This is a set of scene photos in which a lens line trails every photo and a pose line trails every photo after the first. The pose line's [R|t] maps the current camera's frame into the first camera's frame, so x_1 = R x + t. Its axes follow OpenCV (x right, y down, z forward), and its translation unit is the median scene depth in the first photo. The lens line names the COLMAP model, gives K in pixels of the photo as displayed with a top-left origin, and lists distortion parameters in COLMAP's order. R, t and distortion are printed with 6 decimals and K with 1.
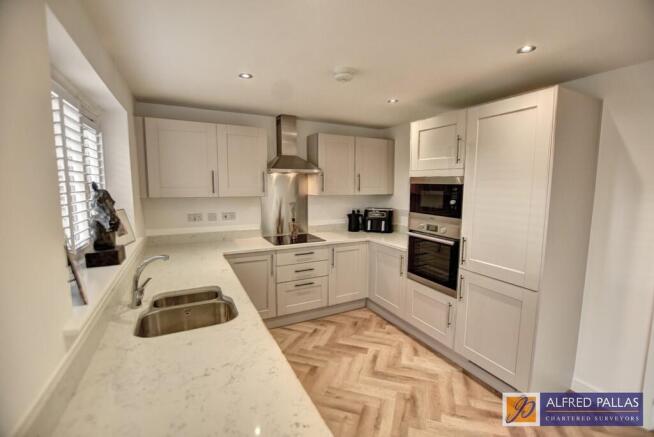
lens RADIAL K [[291.8, 0, 331.0], [0, 291.8, 215.4], [0, 0, 1]] dist [-0.002075, 0.000113]
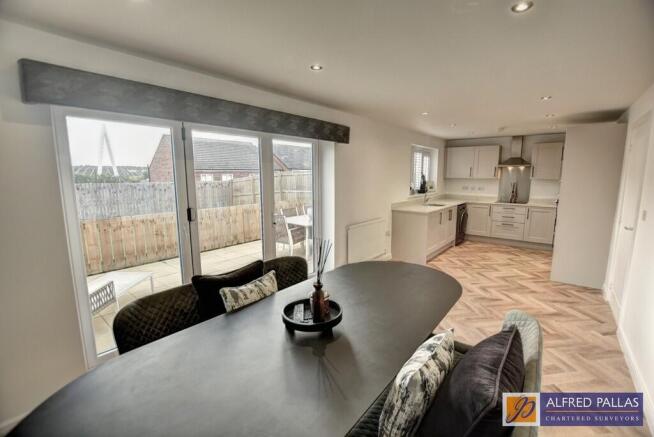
lens RADIAL K [[291.8, 0, 331.0], [0, 291.8, 215.4], [0, 0, 1]] dist [-0.002075, 0.000113]
pose [[0.411223, 0.126247, -0.902750, 1.230898], [-0.098633, 0.990710, 0.093618, 0.115492], [0.906183, 0.050543, 0.419855, -0.926547]]
